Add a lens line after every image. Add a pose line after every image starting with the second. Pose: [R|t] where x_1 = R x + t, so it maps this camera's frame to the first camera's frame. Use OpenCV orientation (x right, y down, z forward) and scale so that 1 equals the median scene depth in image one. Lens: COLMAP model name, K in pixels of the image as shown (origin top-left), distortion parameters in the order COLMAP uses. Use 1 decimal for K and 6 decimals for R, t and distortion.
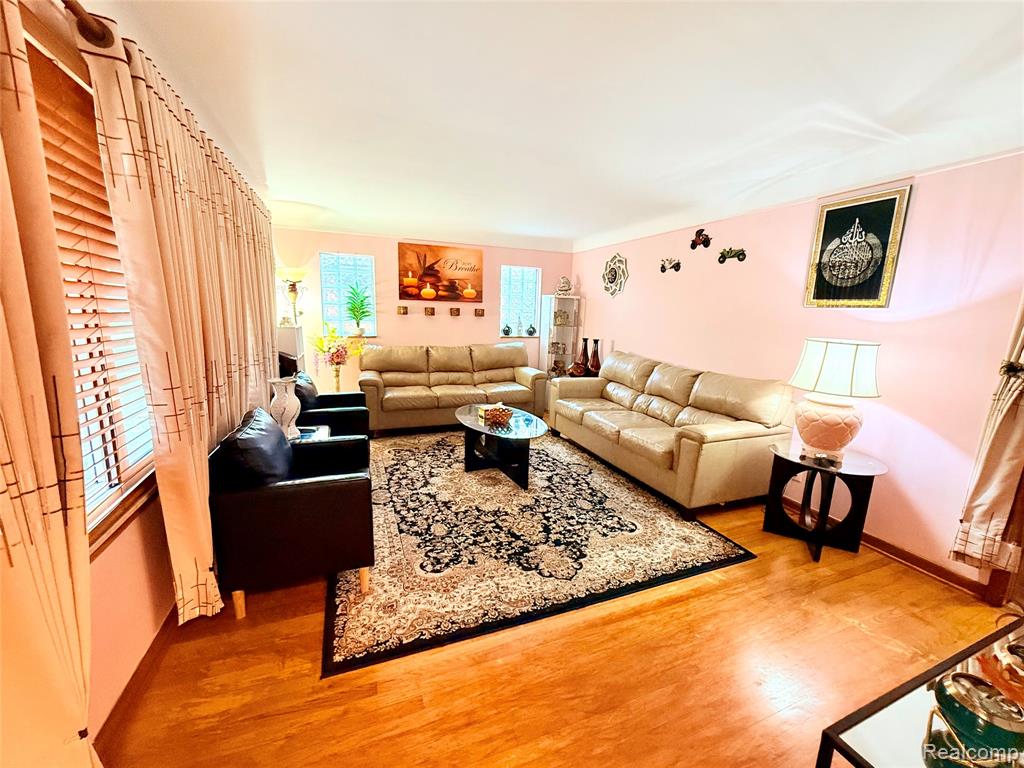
lens RADIAL K [[407.6, 0, 515.5], [0, 407.6, 384.7], [0, 0, 1]] dist [-0.000021, -0.000593]
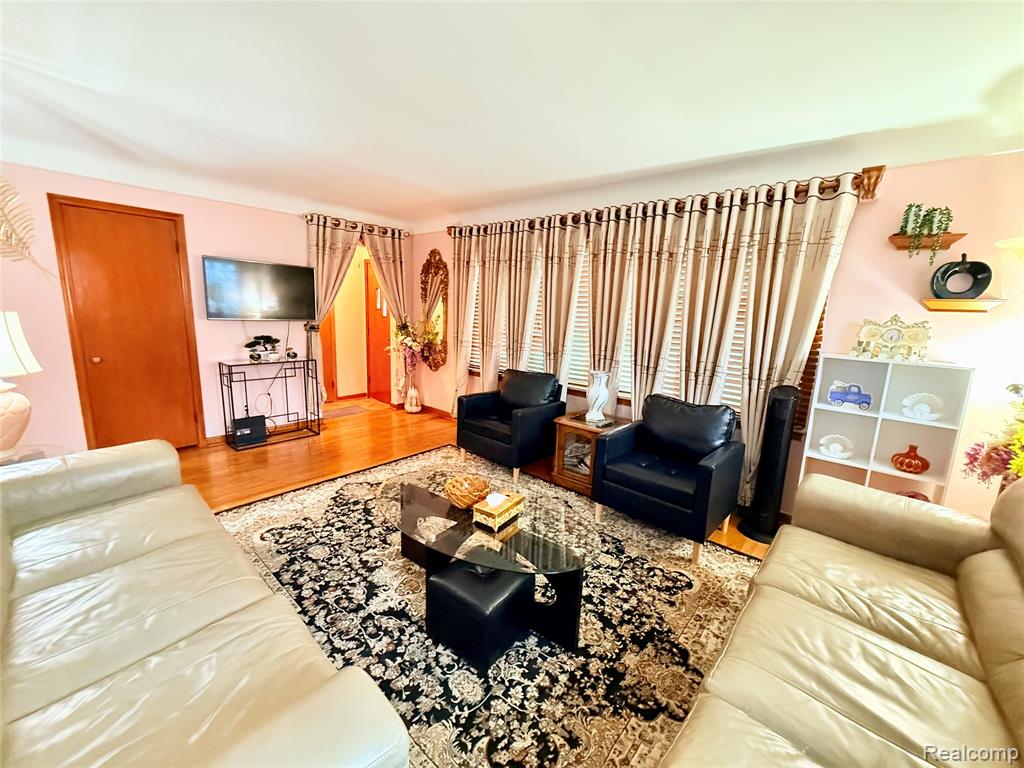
lens RADIAL K [[407.6, 0, 515.5], [0, 407.6, 384.7], [0, 0, 1]] dist [-0.000021, -0.000593]
pose [[-0.888794, 0.016584, -0.458006, 0.192910], [-0.145450, 0.937475, 0.316203, -0.299927], [0.434614, 0.347656, -0.830811, 1.748705]]
